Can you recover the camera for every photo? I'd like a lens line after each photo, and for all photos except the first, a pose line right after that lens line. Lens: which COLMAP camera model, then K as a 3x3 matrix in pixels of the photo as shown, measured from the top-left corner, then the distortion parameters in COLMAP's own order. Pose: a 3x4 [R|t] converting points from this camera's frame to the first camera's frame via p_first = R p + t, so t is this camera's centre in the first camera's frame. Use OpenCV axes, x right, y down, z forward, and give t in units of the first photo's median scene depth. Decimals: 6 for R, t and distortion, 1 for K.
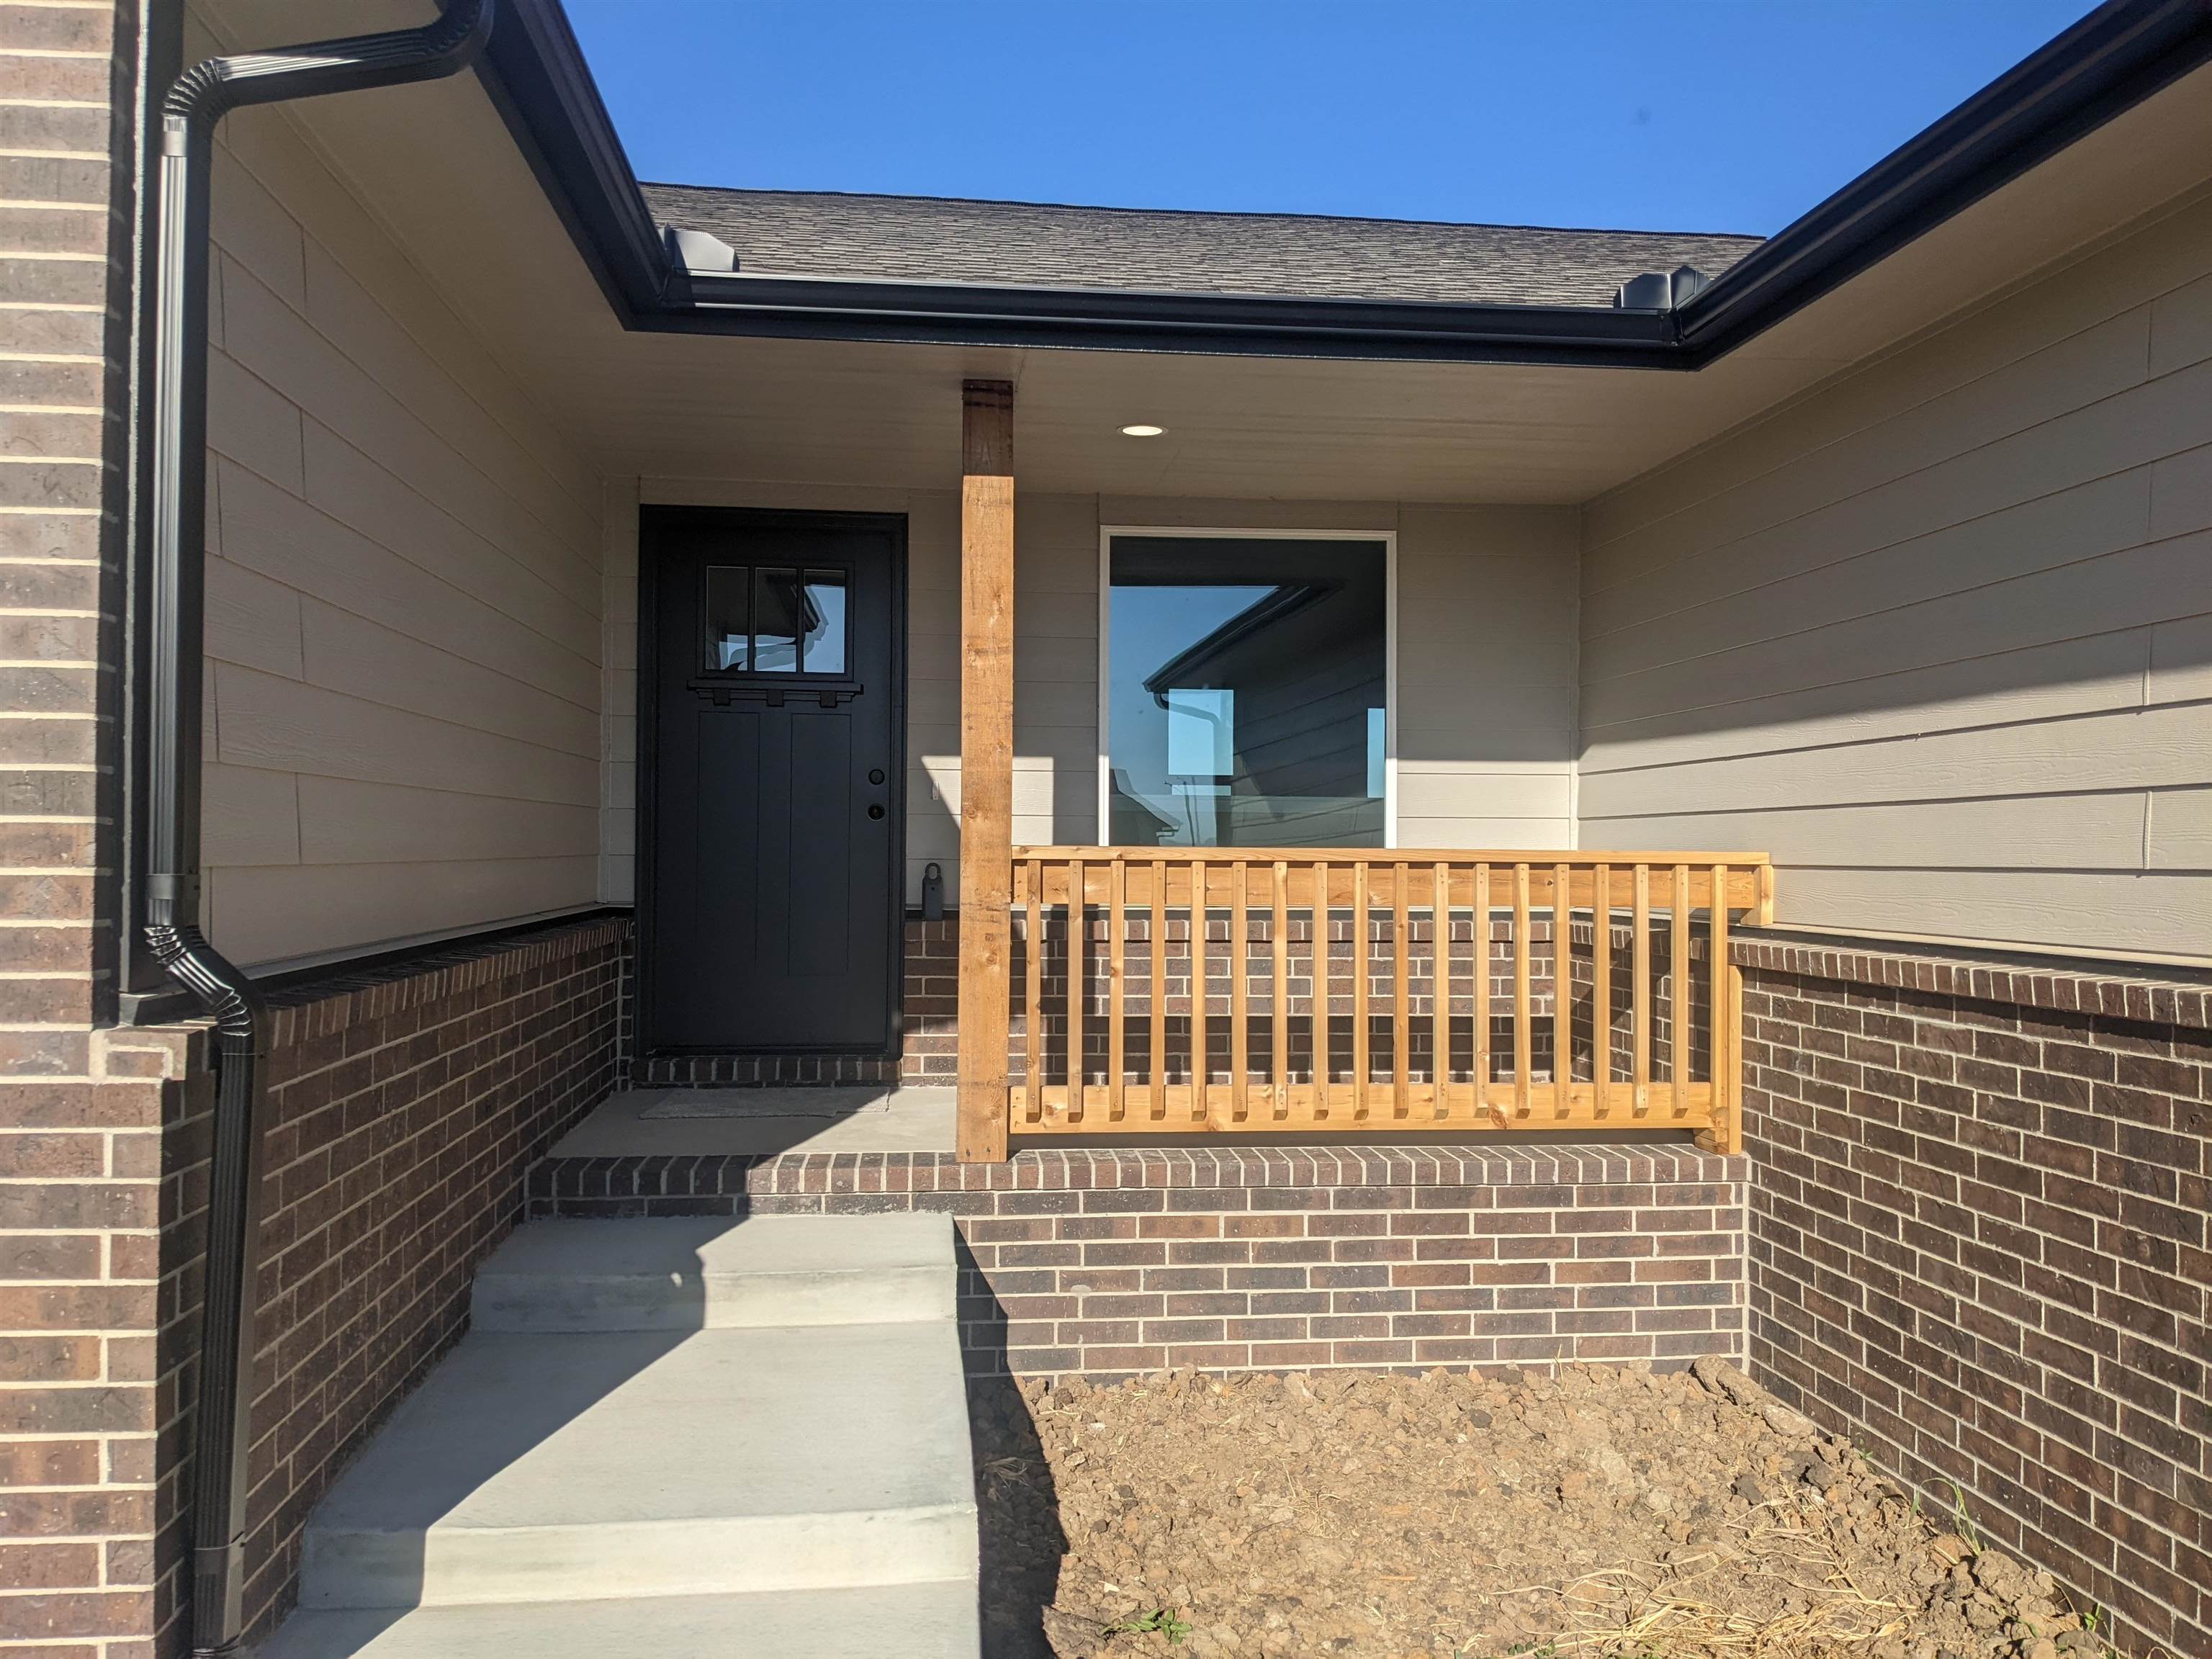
lens RADIAL K [[1756.1, 0, 1107.6], [0, 1756.1, 830.6], [0, 0, 1]] dist [0.028192, -0.003383]
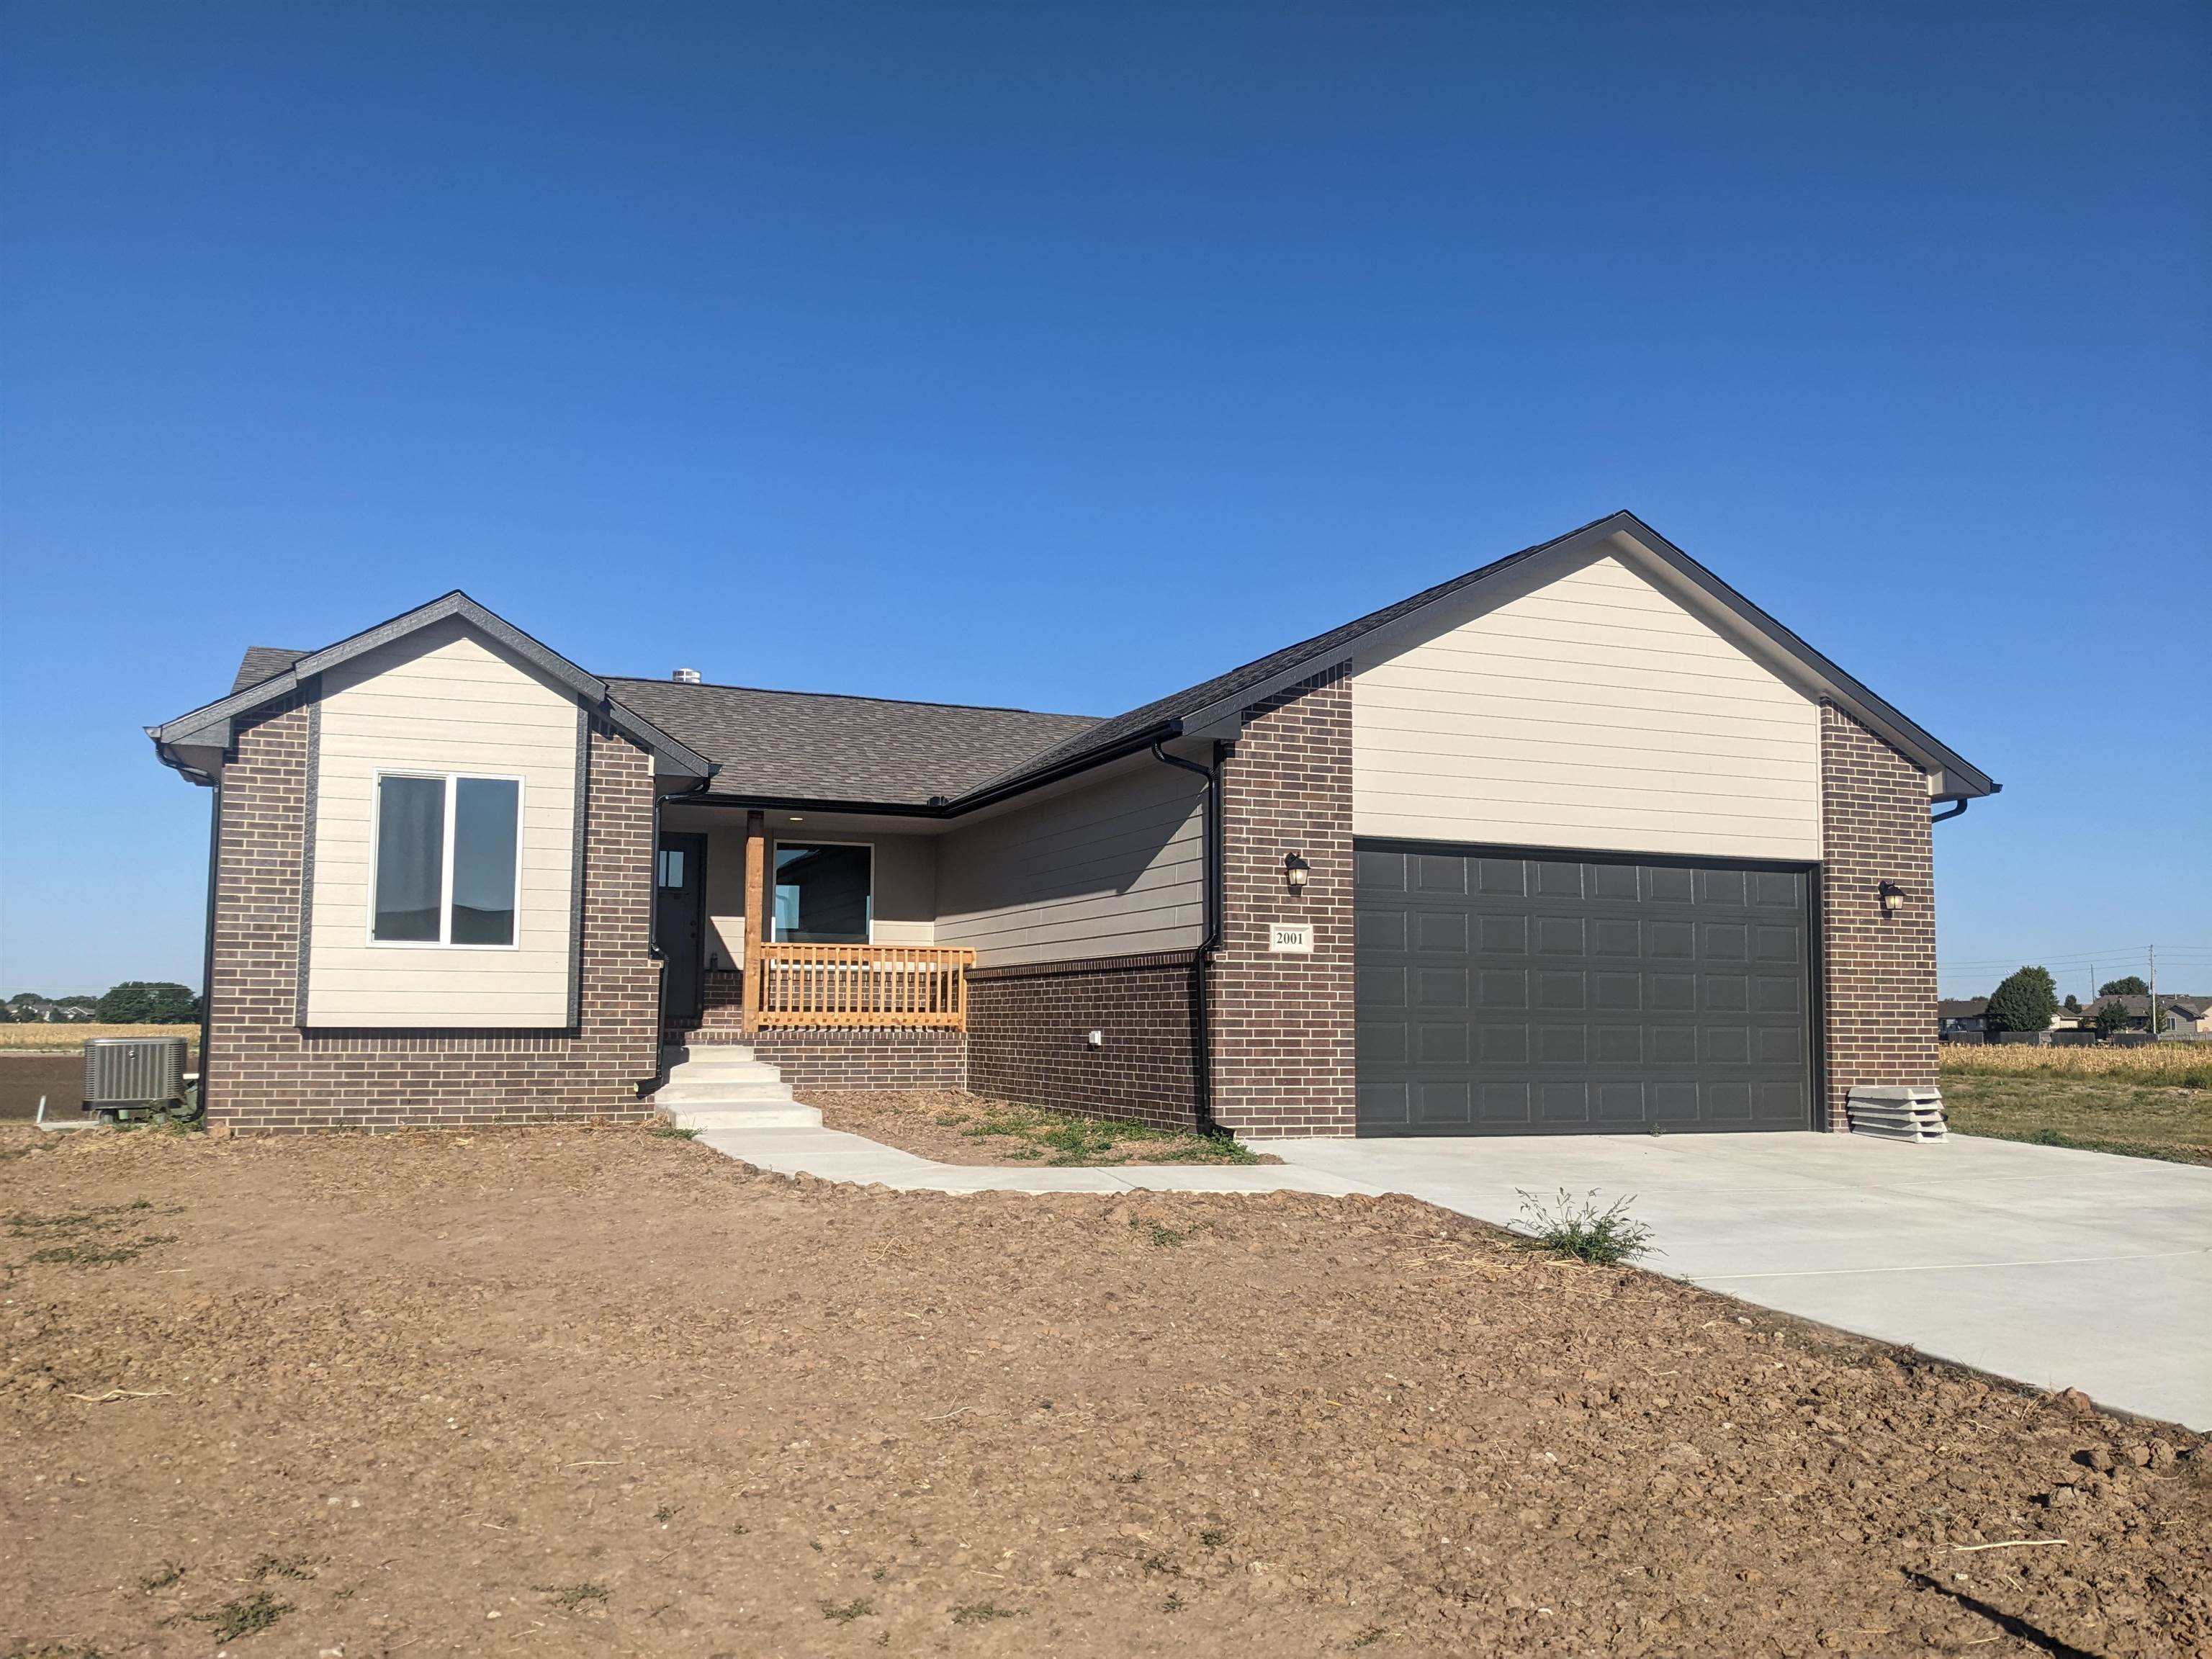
lens RADIAL K [[1756.1, 0, 1108.7], [0, 1756.1, 832.6], [0, 0, 1]] dist [0.028192, -0.003383]
pose [[0.961565, 0.030428, 0.272886, -0.341124], [-0.004783, 0.995546, -0.094154, 0.114361], [-0.274536, 0.089230, 0.957428, -2.497574]]
